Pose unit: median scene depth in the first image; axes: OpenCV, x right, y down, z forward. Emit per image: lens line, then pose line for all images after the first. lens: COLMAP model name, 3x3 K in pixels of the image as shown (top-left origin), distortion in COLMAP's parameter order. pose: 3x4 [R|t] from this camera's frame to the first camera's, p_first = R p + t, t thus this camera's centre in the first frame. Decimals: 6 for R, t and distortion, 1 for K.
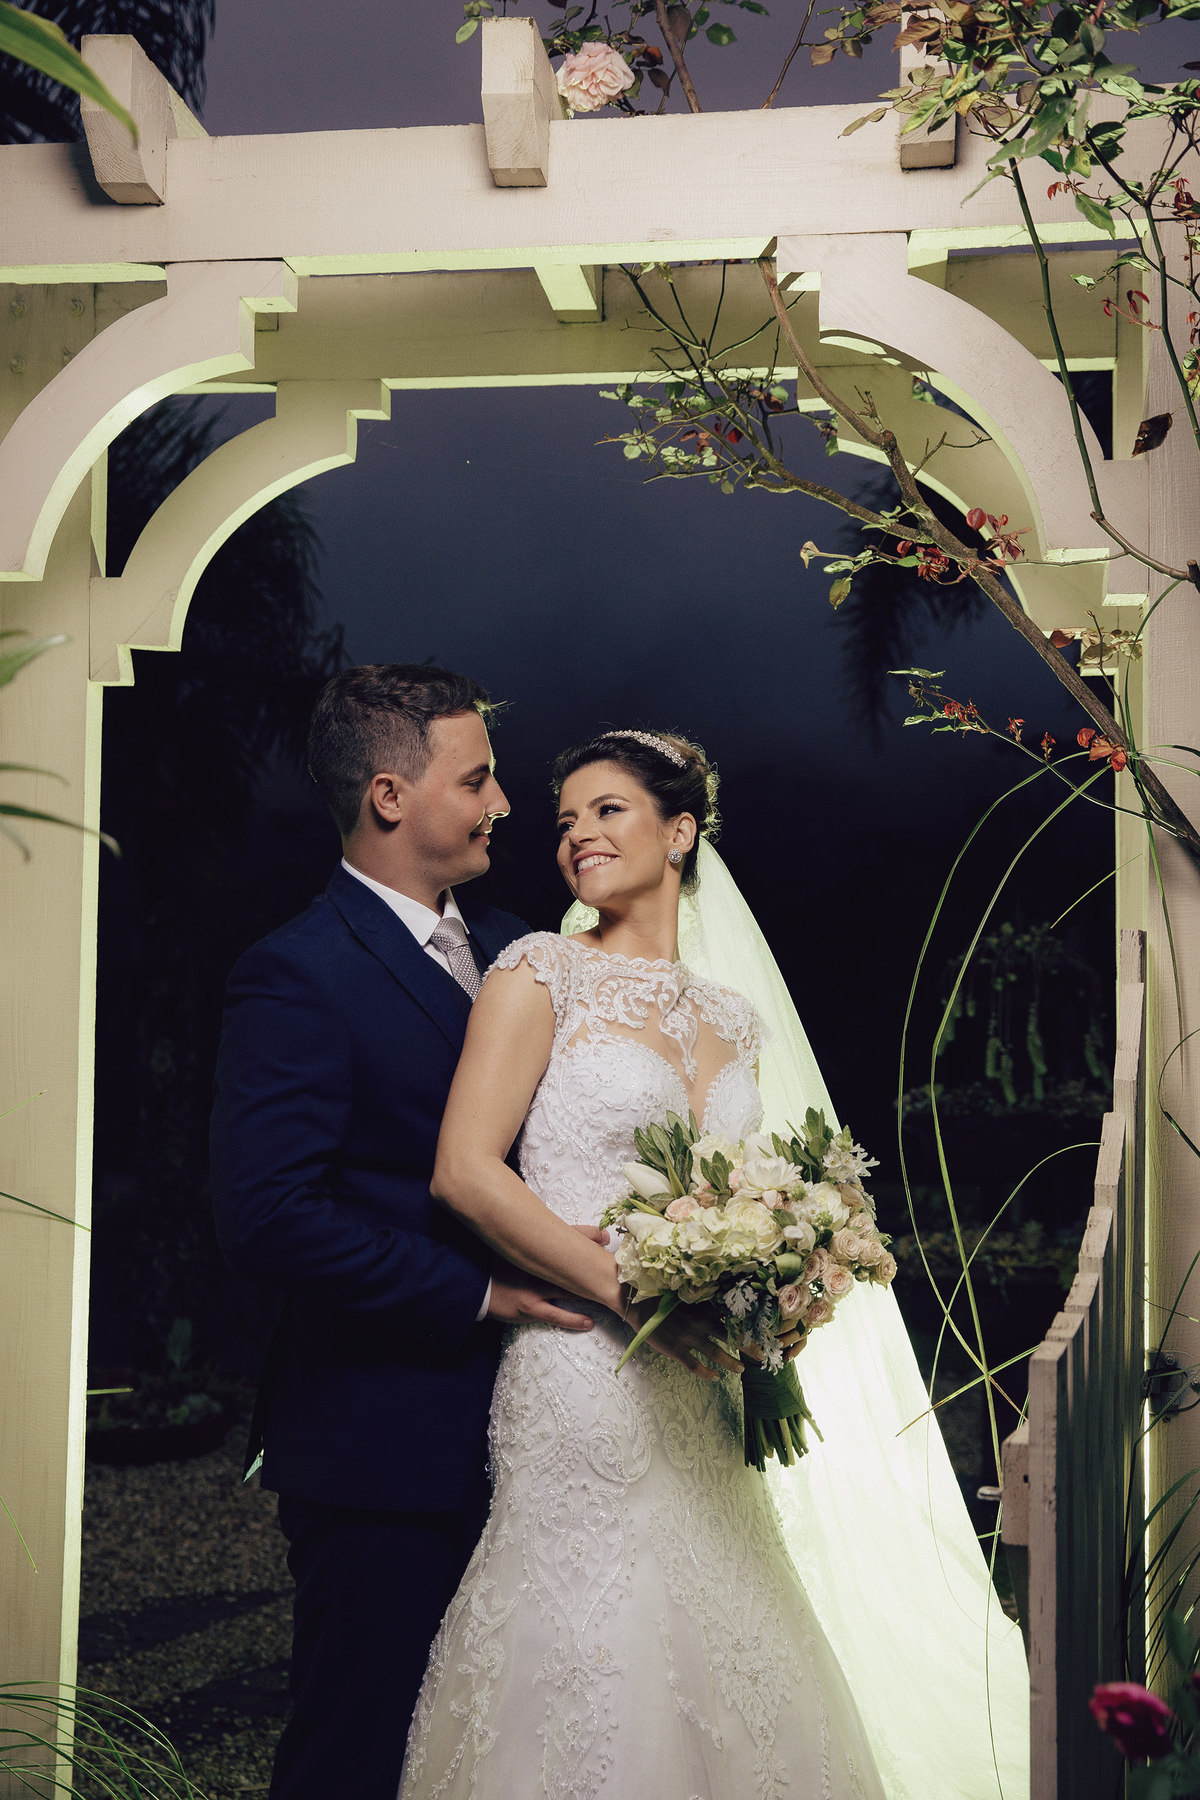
lens RADIAL K [[2377.6, 0, 600.0], [0, 2377.6, 900.0], [0, 0, 1]] dist [0.118893, -0.006762]
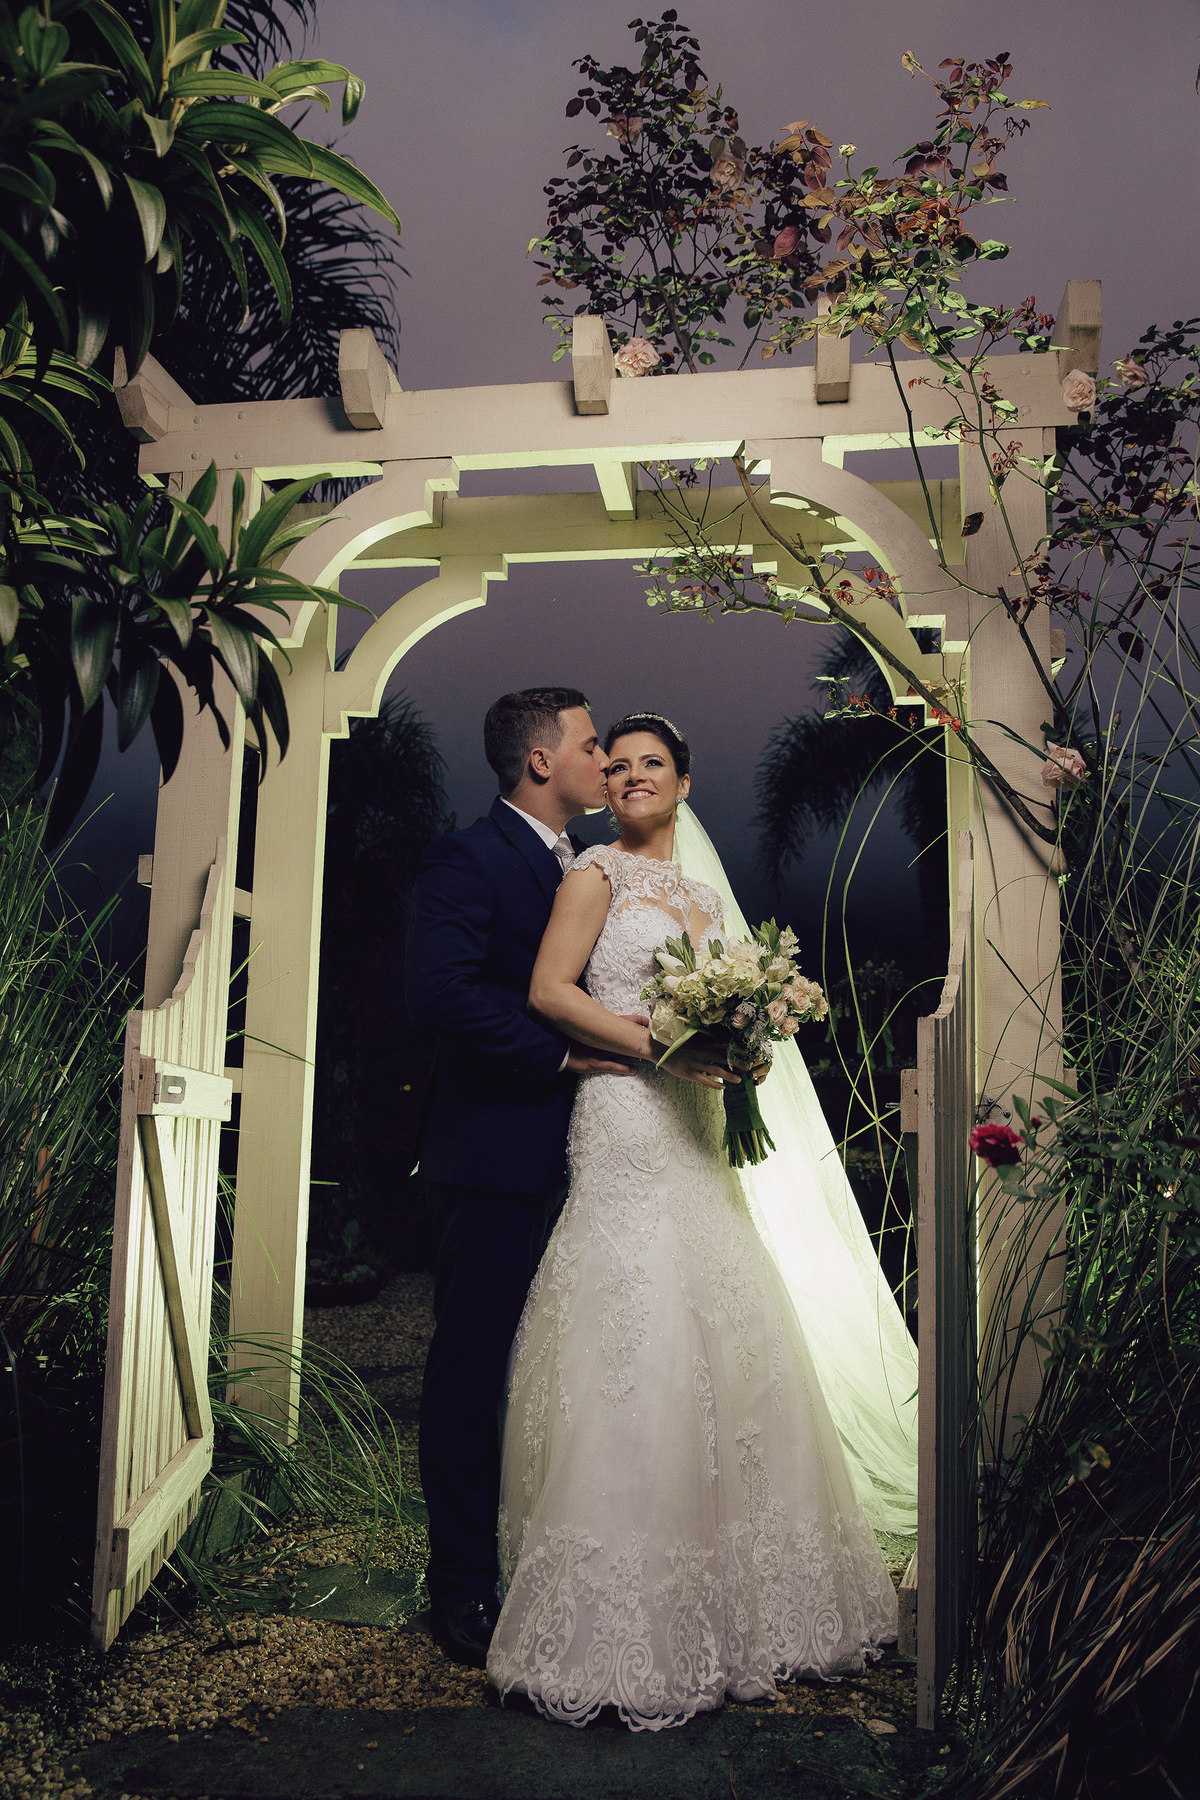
lens RADIAL K [[1464.4, 0, 600.0], [0, 1464.4, 900.0], [0, 0, 1]] dist [0.004989, 0.000722]
pose [[0.999962, 0.008659, -0.001376, -0.023281], [-0.008755, 0.994476, -0.104595, 0.150002], [0.000463, 0.104603, 0.994514, 0.007524]]
